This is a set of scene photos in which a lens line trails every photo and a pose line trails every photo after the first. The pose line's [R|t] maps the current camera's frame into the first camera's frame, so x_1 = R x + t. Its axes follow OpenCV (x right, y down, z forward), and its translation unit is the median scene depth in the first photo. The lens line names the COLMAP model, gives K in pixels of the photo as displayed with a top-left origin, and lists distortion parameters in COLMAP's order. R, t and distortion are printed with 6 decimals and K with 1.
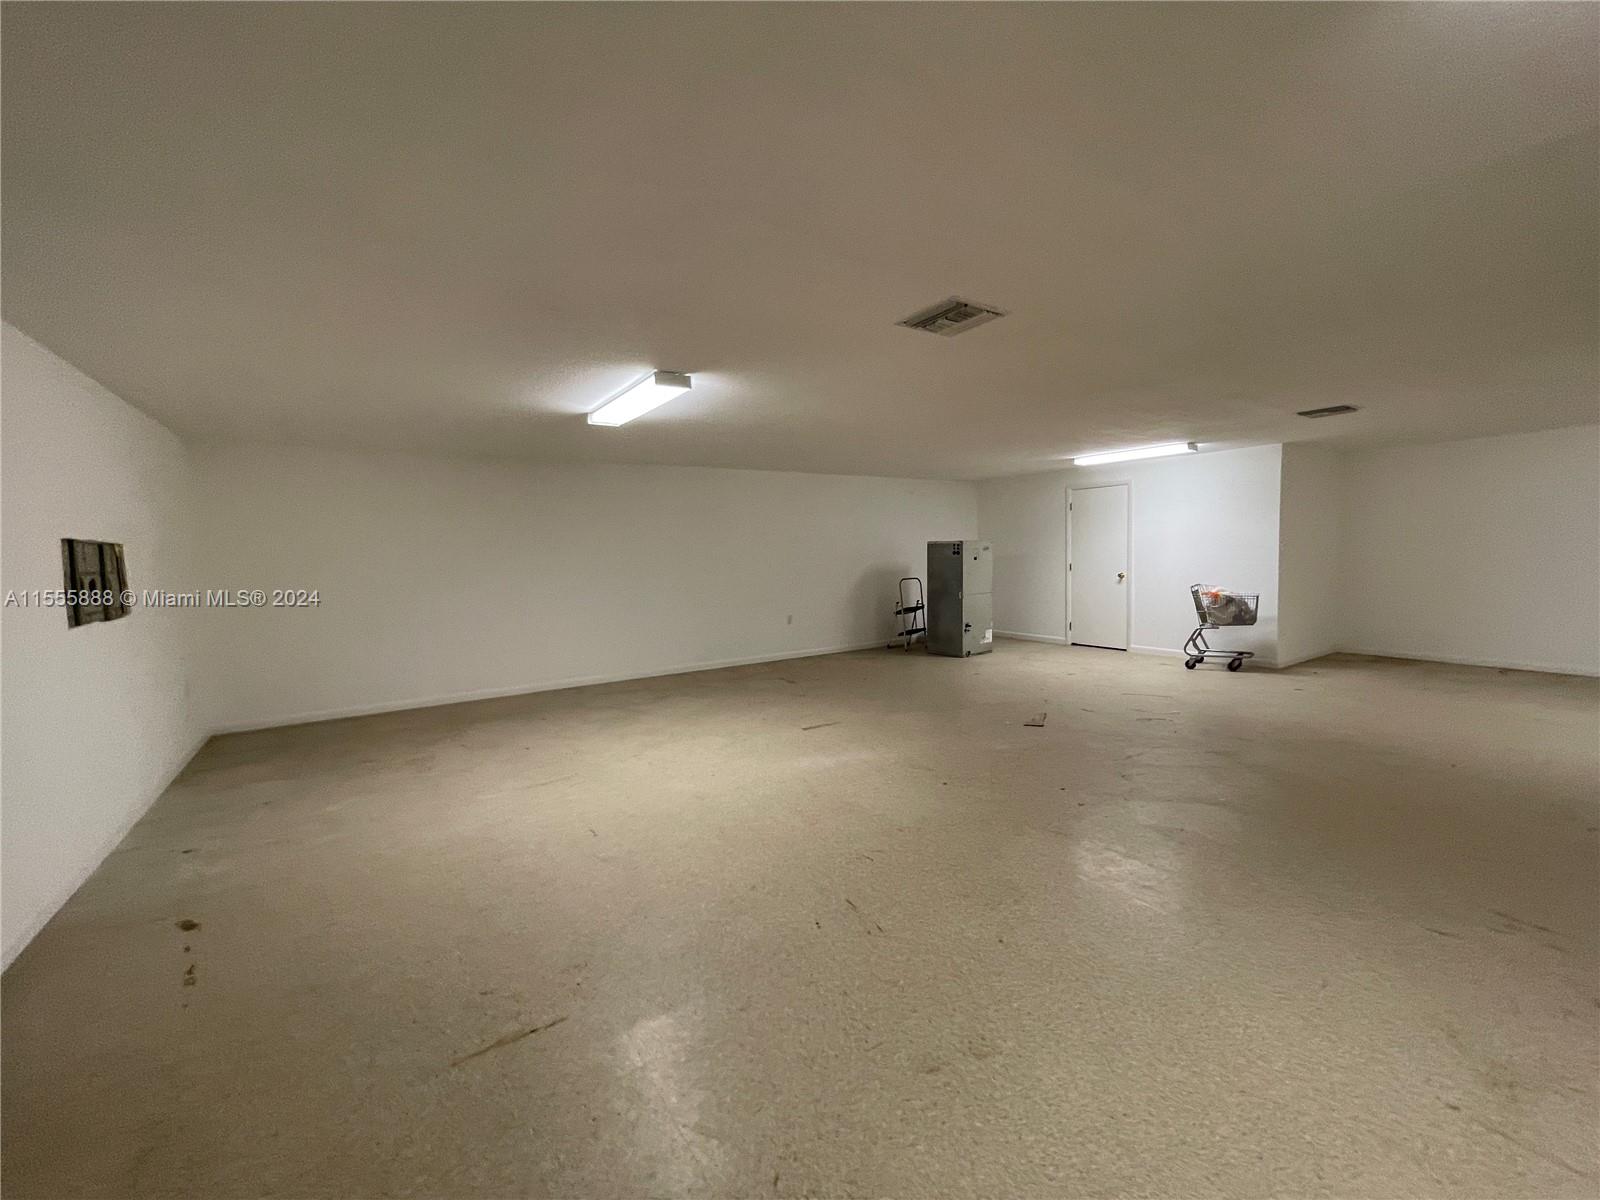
lens RADIAL K [[649.4, 0, 803.6], [0, 649.4, 594.0], [0, 0, 1]] dist [-0.000925, -0.000301]
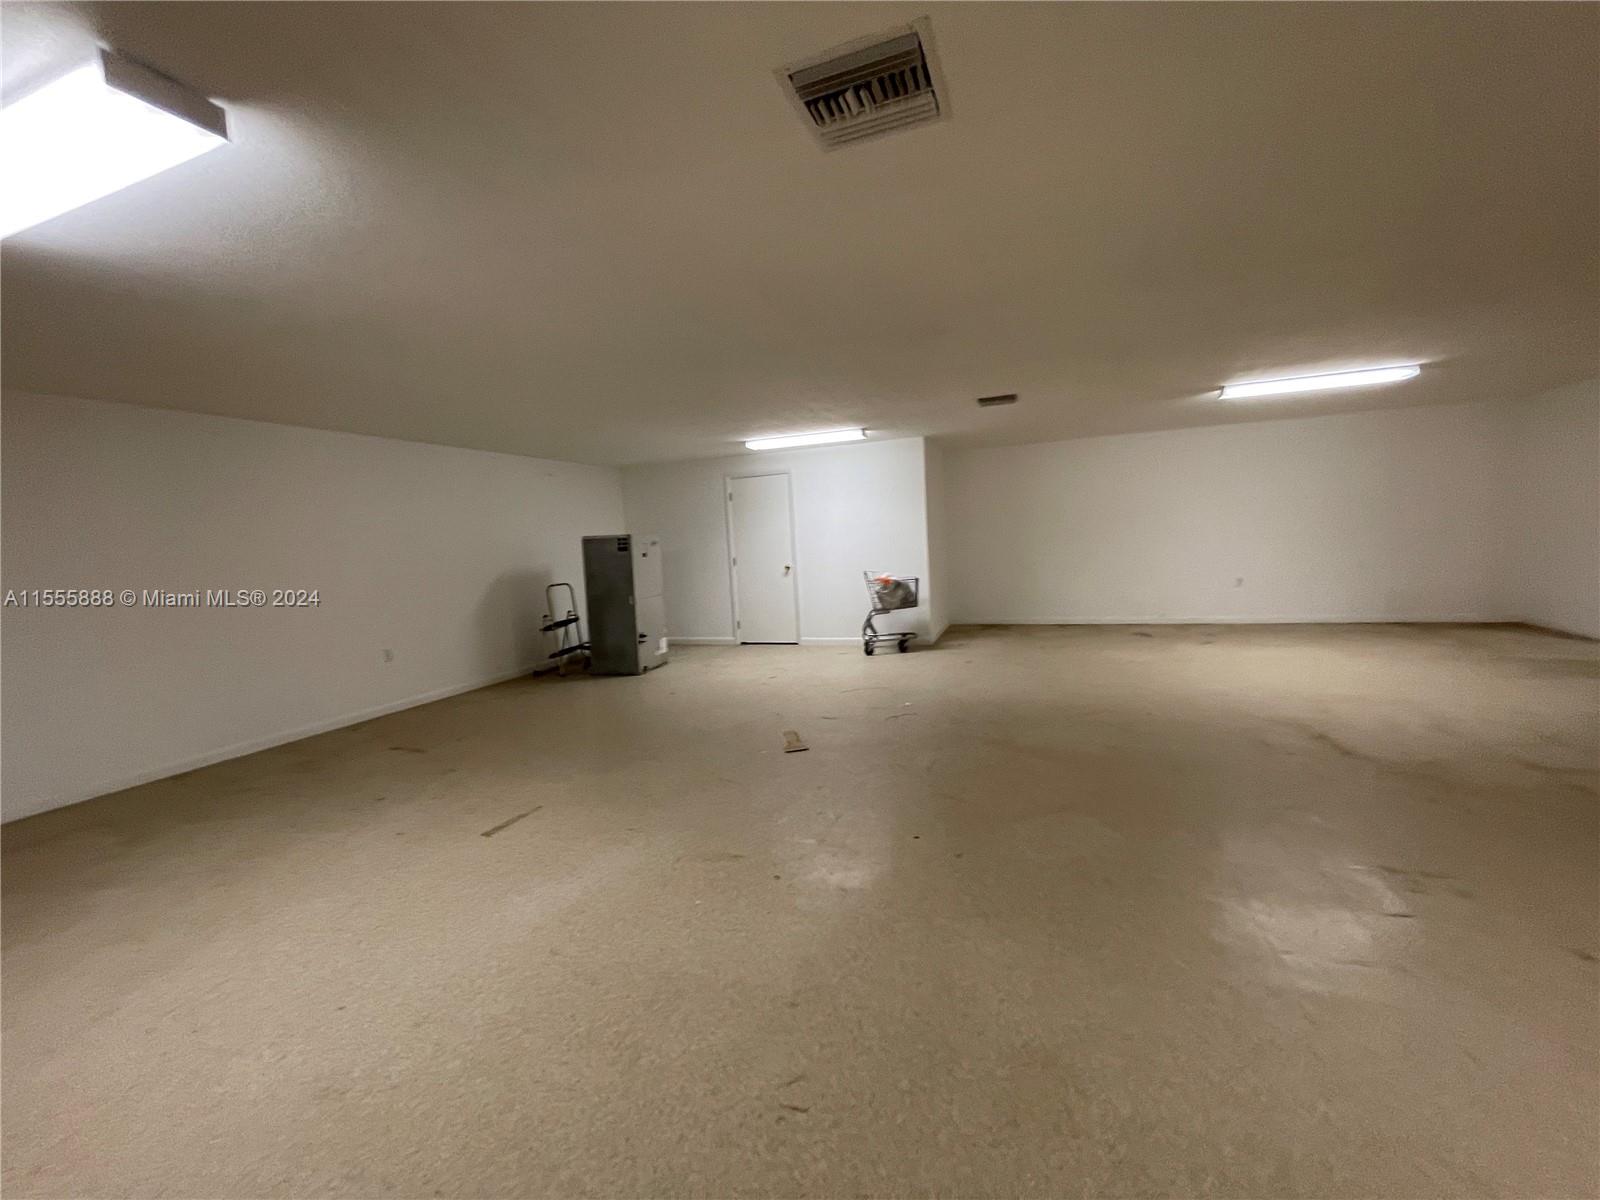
lens RADIAL K [[649.4, 0, 800.6], [0, 649.4, 593.5], [0, 0, 1]] dist [-0.000925, -0.000301]
pose [[0.811474, -0.069905, 0.580192, -0.062042], [0.074839, 0.997076, 0.015462, -0.003340], [-0.579577, 0.030874, 0.814333, 0.207695]]
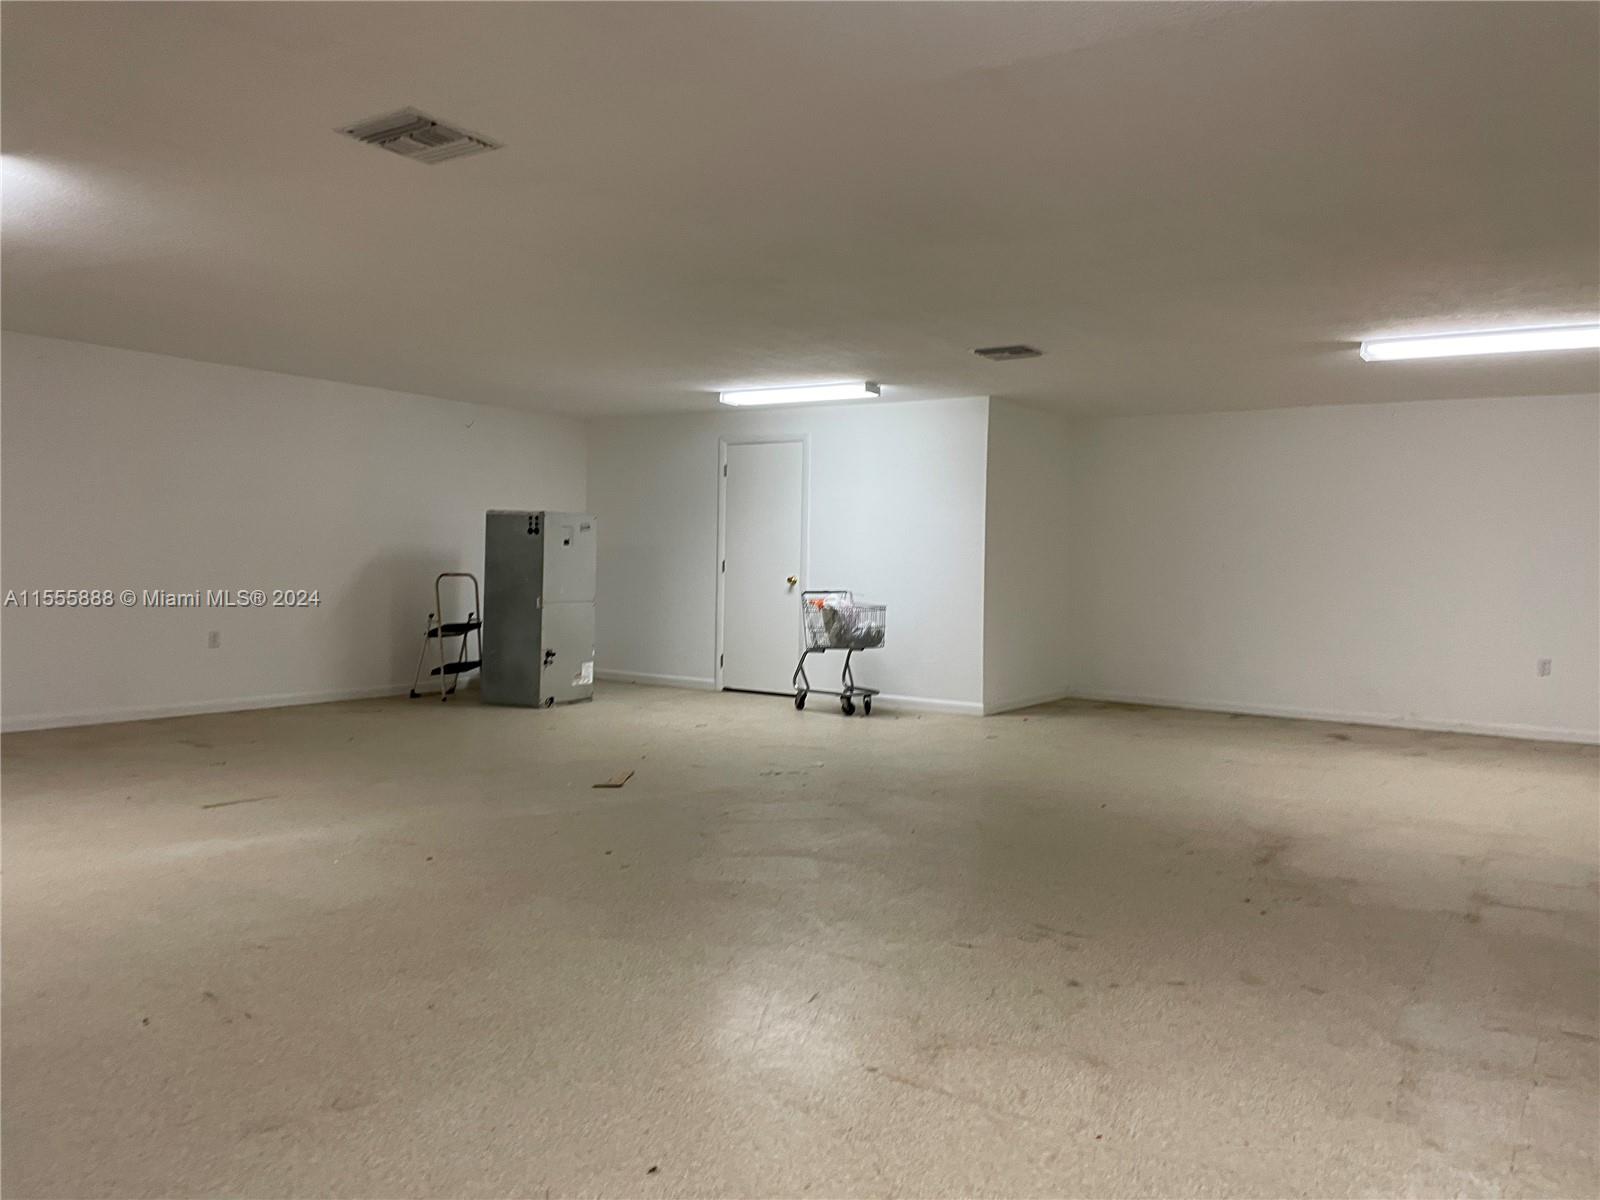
lens RADIAL K [[1210.3, 0, 804.0], [0, 1210.3, 596.5], [0, 0, 1]] dist [0.059940, -0.009139]
pose [[0.924341, 0.032902, 0.380145, 0.044301], [-0.018983, 0.999007, -0.040307, 0.036953], [-0.381094, 0.030041, 0.924048, -0.120232]]
